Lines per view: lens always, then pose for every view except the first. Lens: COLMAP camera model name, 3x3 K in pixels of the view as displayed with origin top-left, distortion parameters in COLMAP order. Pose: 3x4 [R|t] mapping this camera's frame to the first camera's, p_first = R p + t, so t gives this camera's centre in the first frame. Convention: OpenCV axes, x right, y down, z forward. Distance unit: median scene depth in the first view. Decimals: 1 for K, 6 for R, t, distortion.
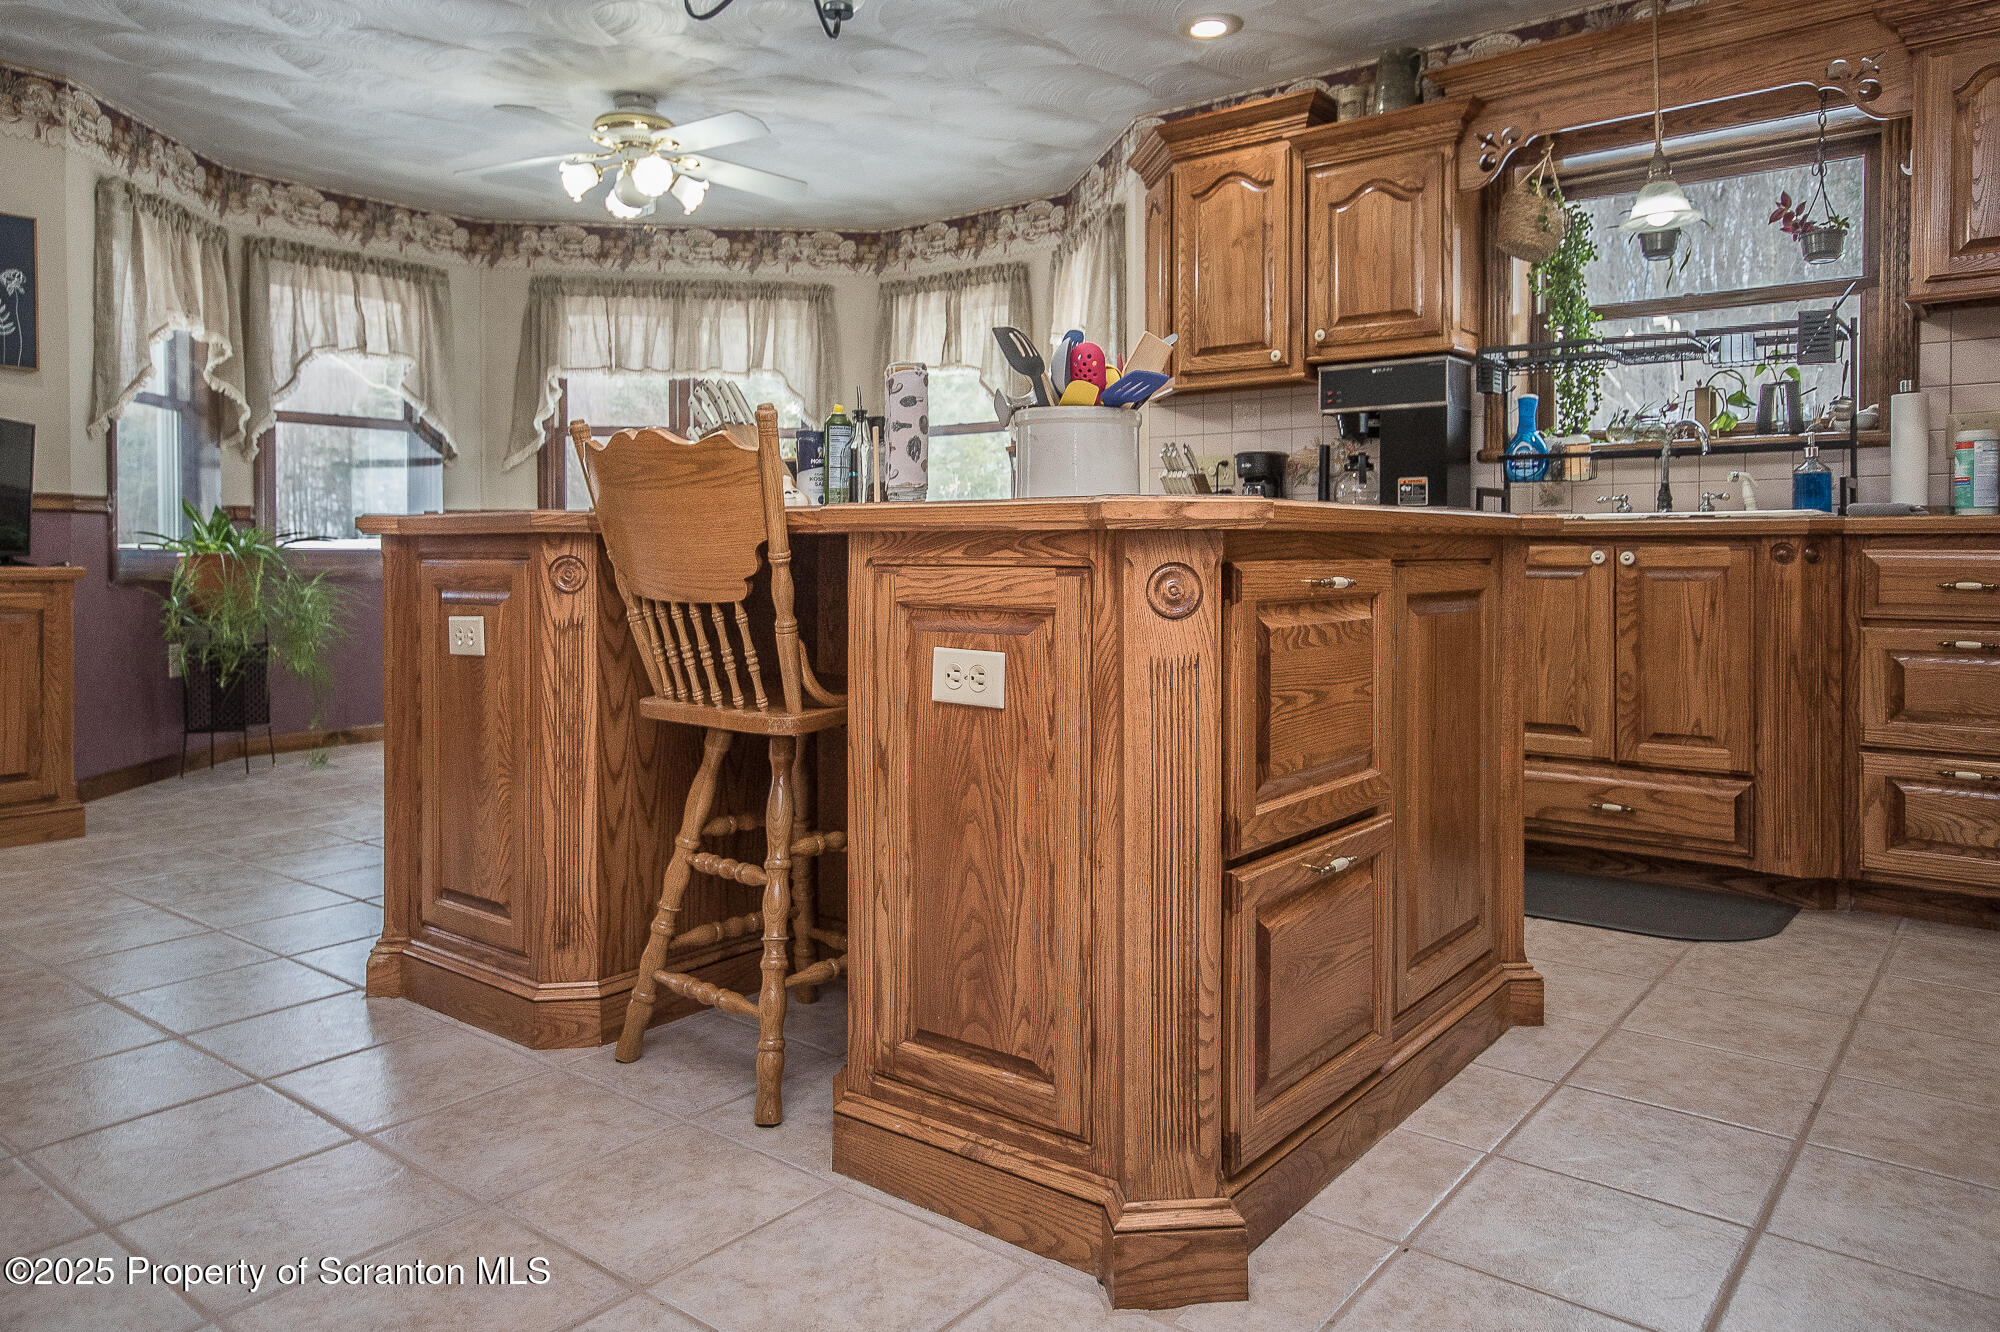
lens RADIAL K [[1313.4, 0, 989.2], [0, 1313.4, 564.6], [0, 0, 1]] dist [0.023977, 0.006821]
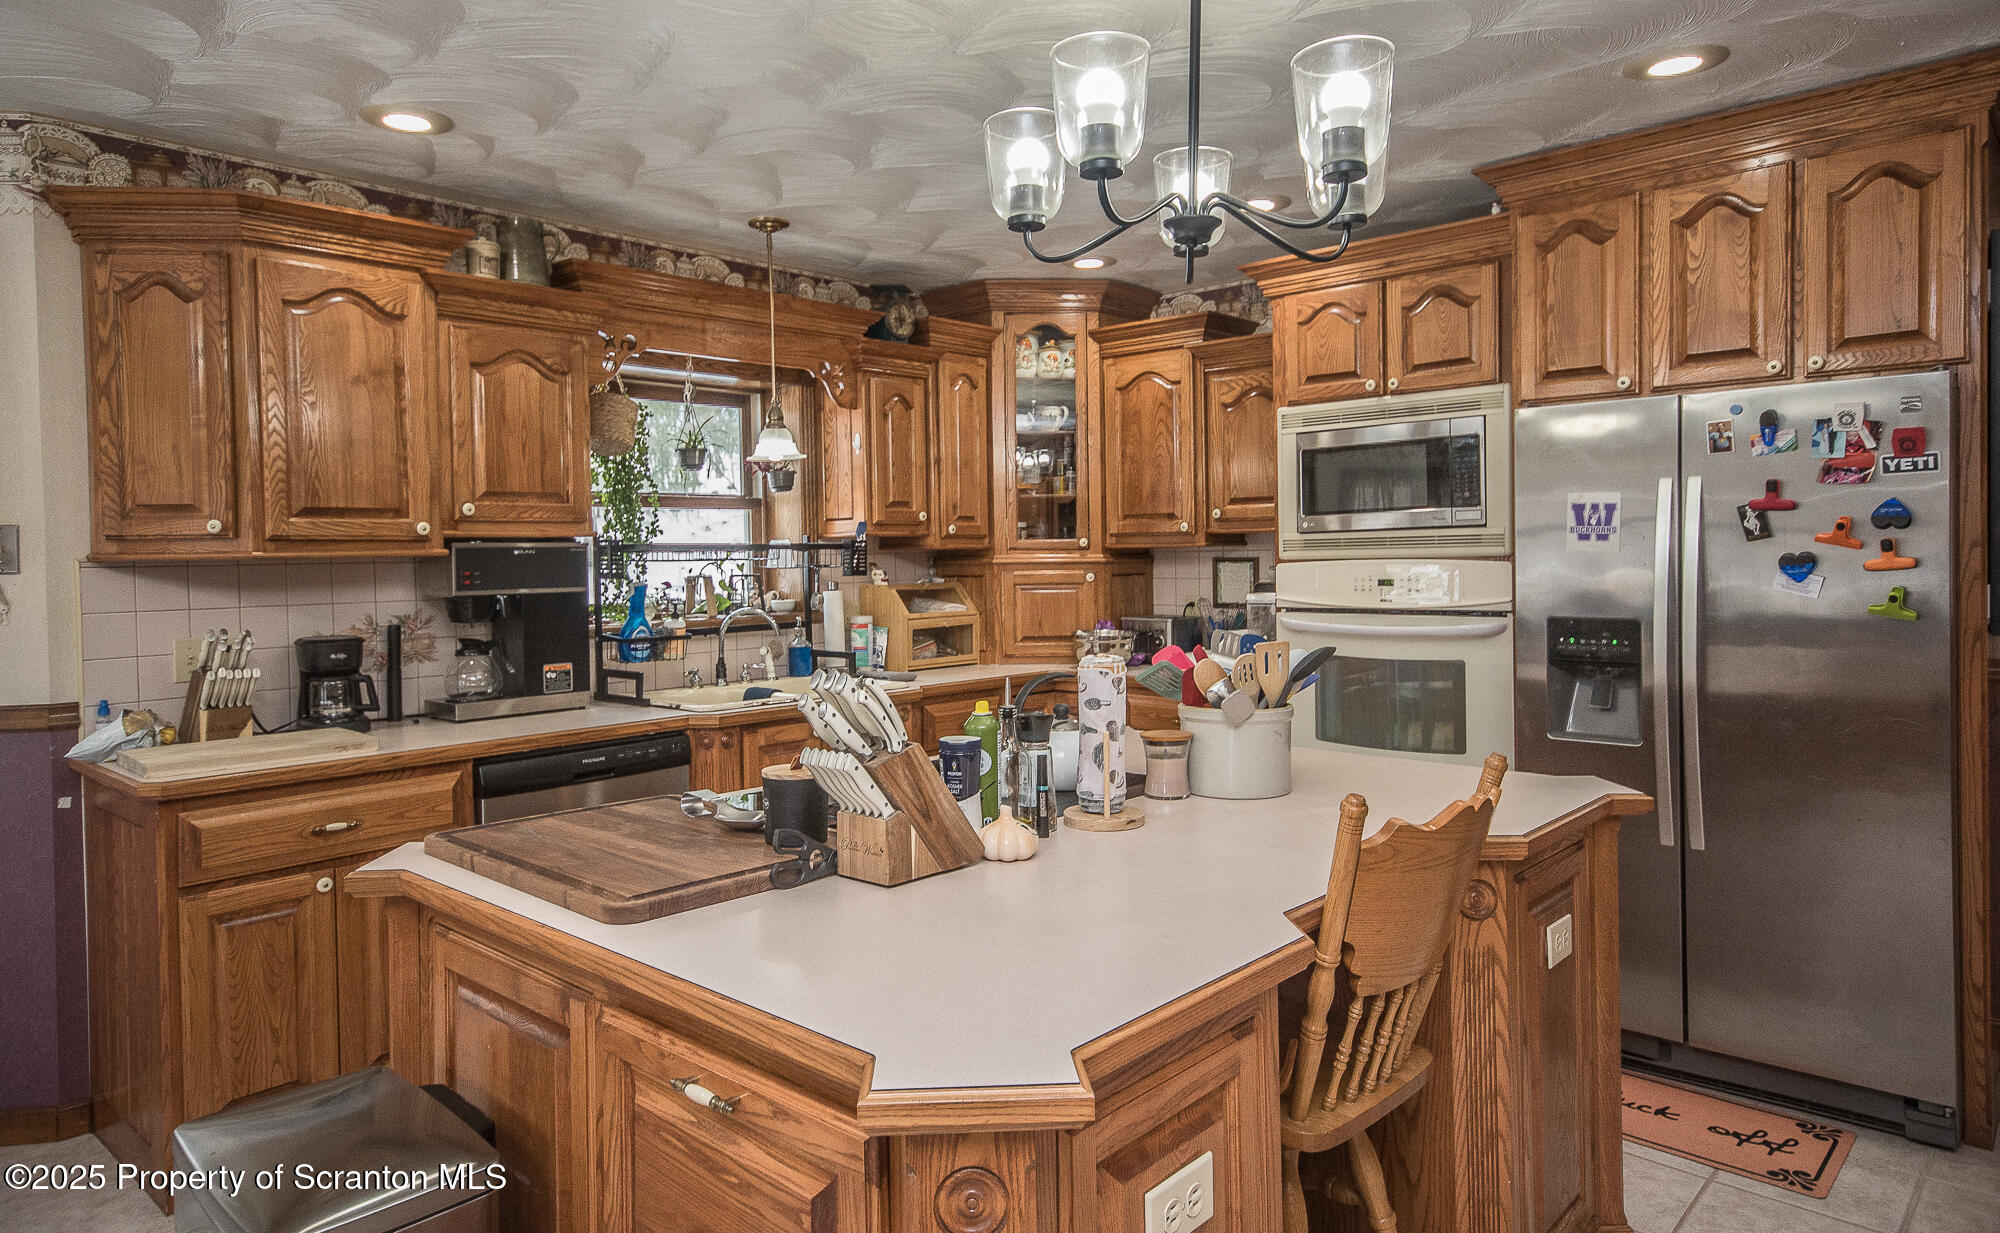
lens RADIAL K [[1219.7, 0, 927.1], [0, 1219.7, 580.5], [0, 0, 1]] dist [0.003515, 0.014989]
pose [[0.108108, -0.022508, 0.993884, -0.369752], [0.031568, 0.999317, 0.019197, -0.092349], [-0.993638, 0.029299, 0.108745, 0.423735]]
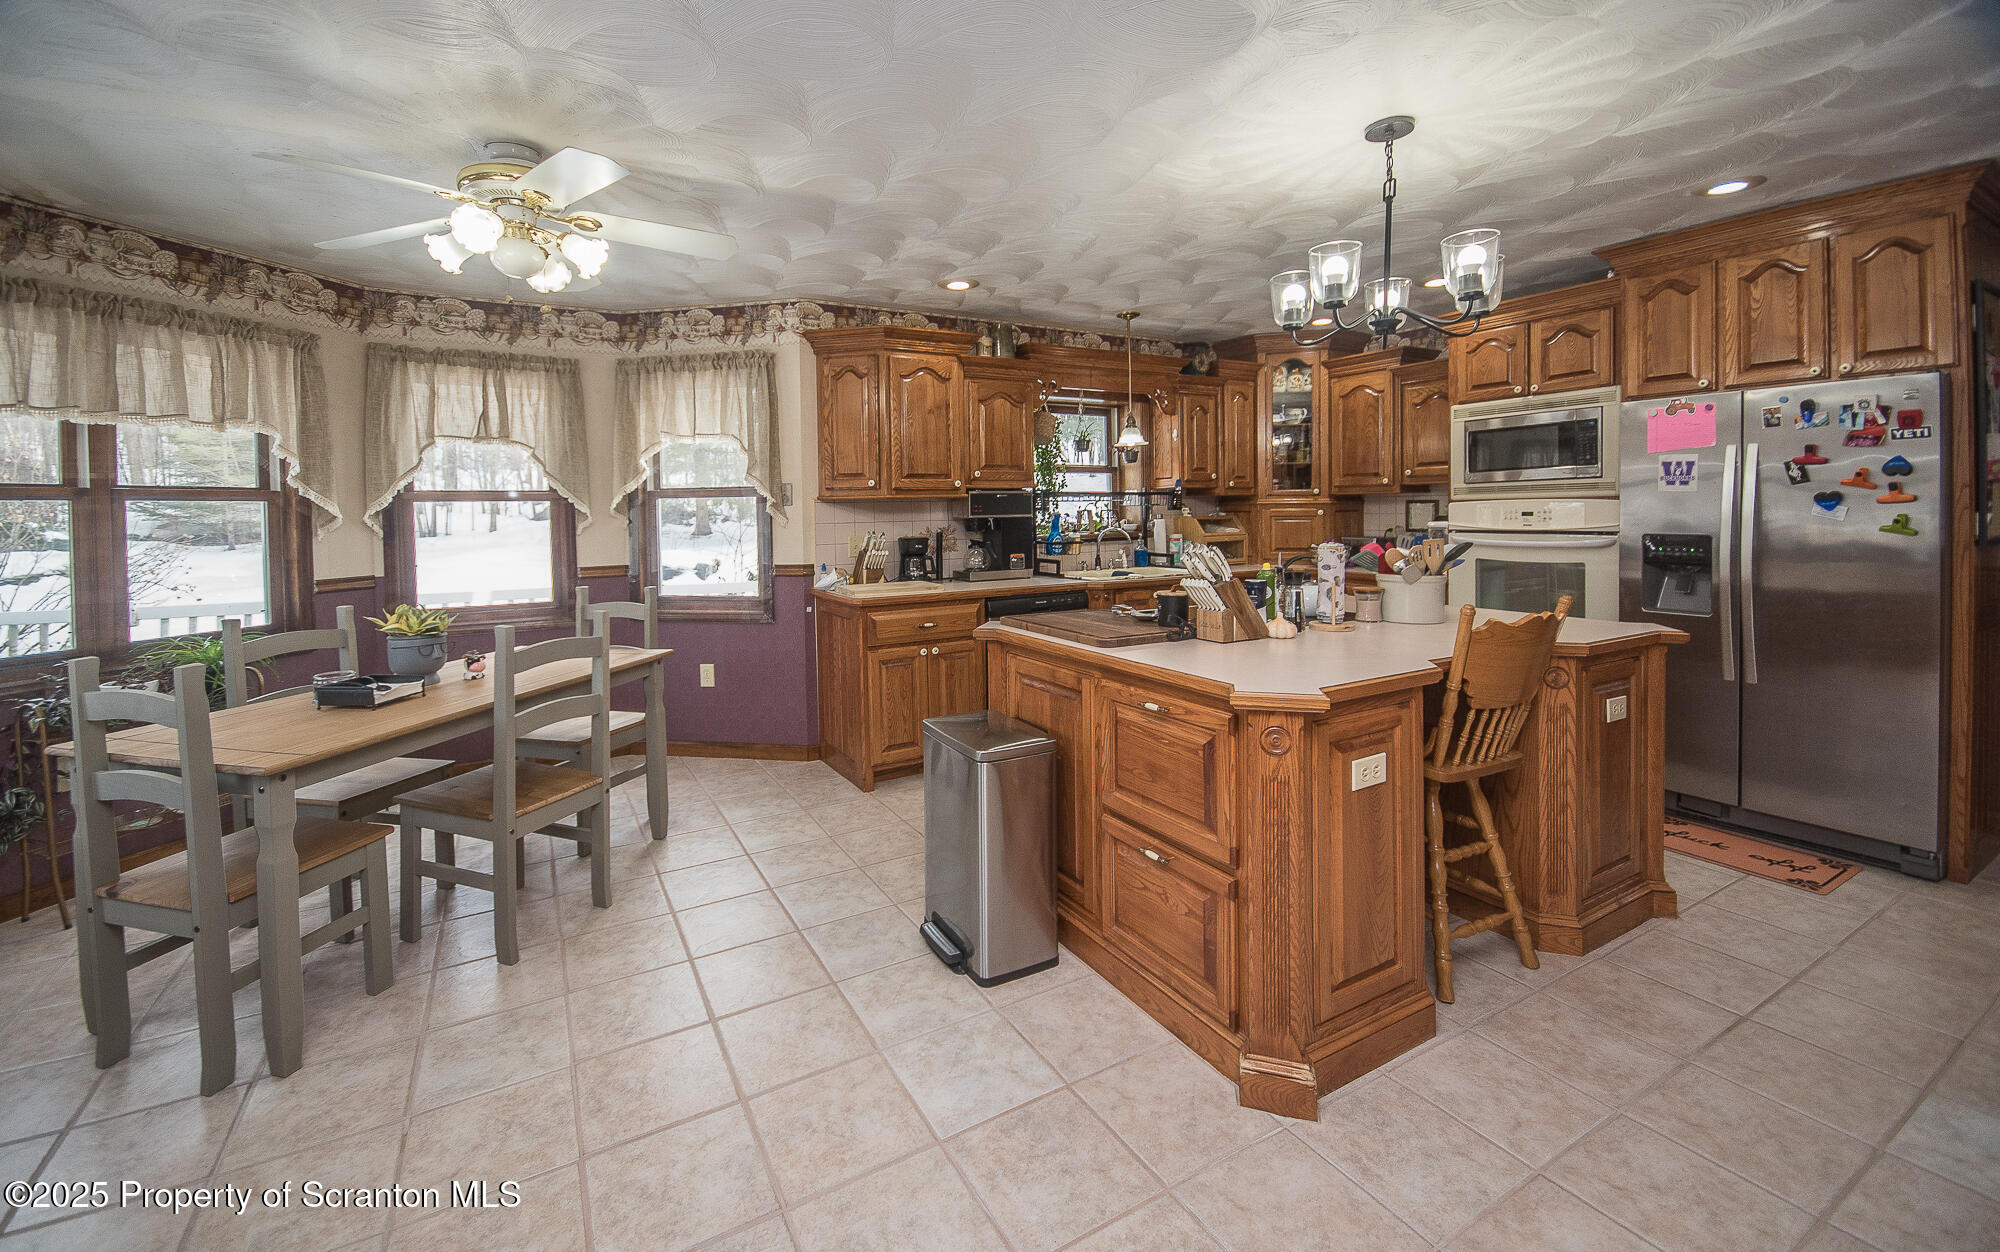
lens RADIAL K [[795.6, 0, 935.5], [0, 795.6, 527.9], [0, 0, 1]] dist [0.003581, -0.002859]
pose [[0.408719, -0.026977, 0.912261, -0.515386], [0.029012, 0.999442, 0.016557, -0.084937], [-0.912199, 0.019700, 0.409274, 0.432439]]
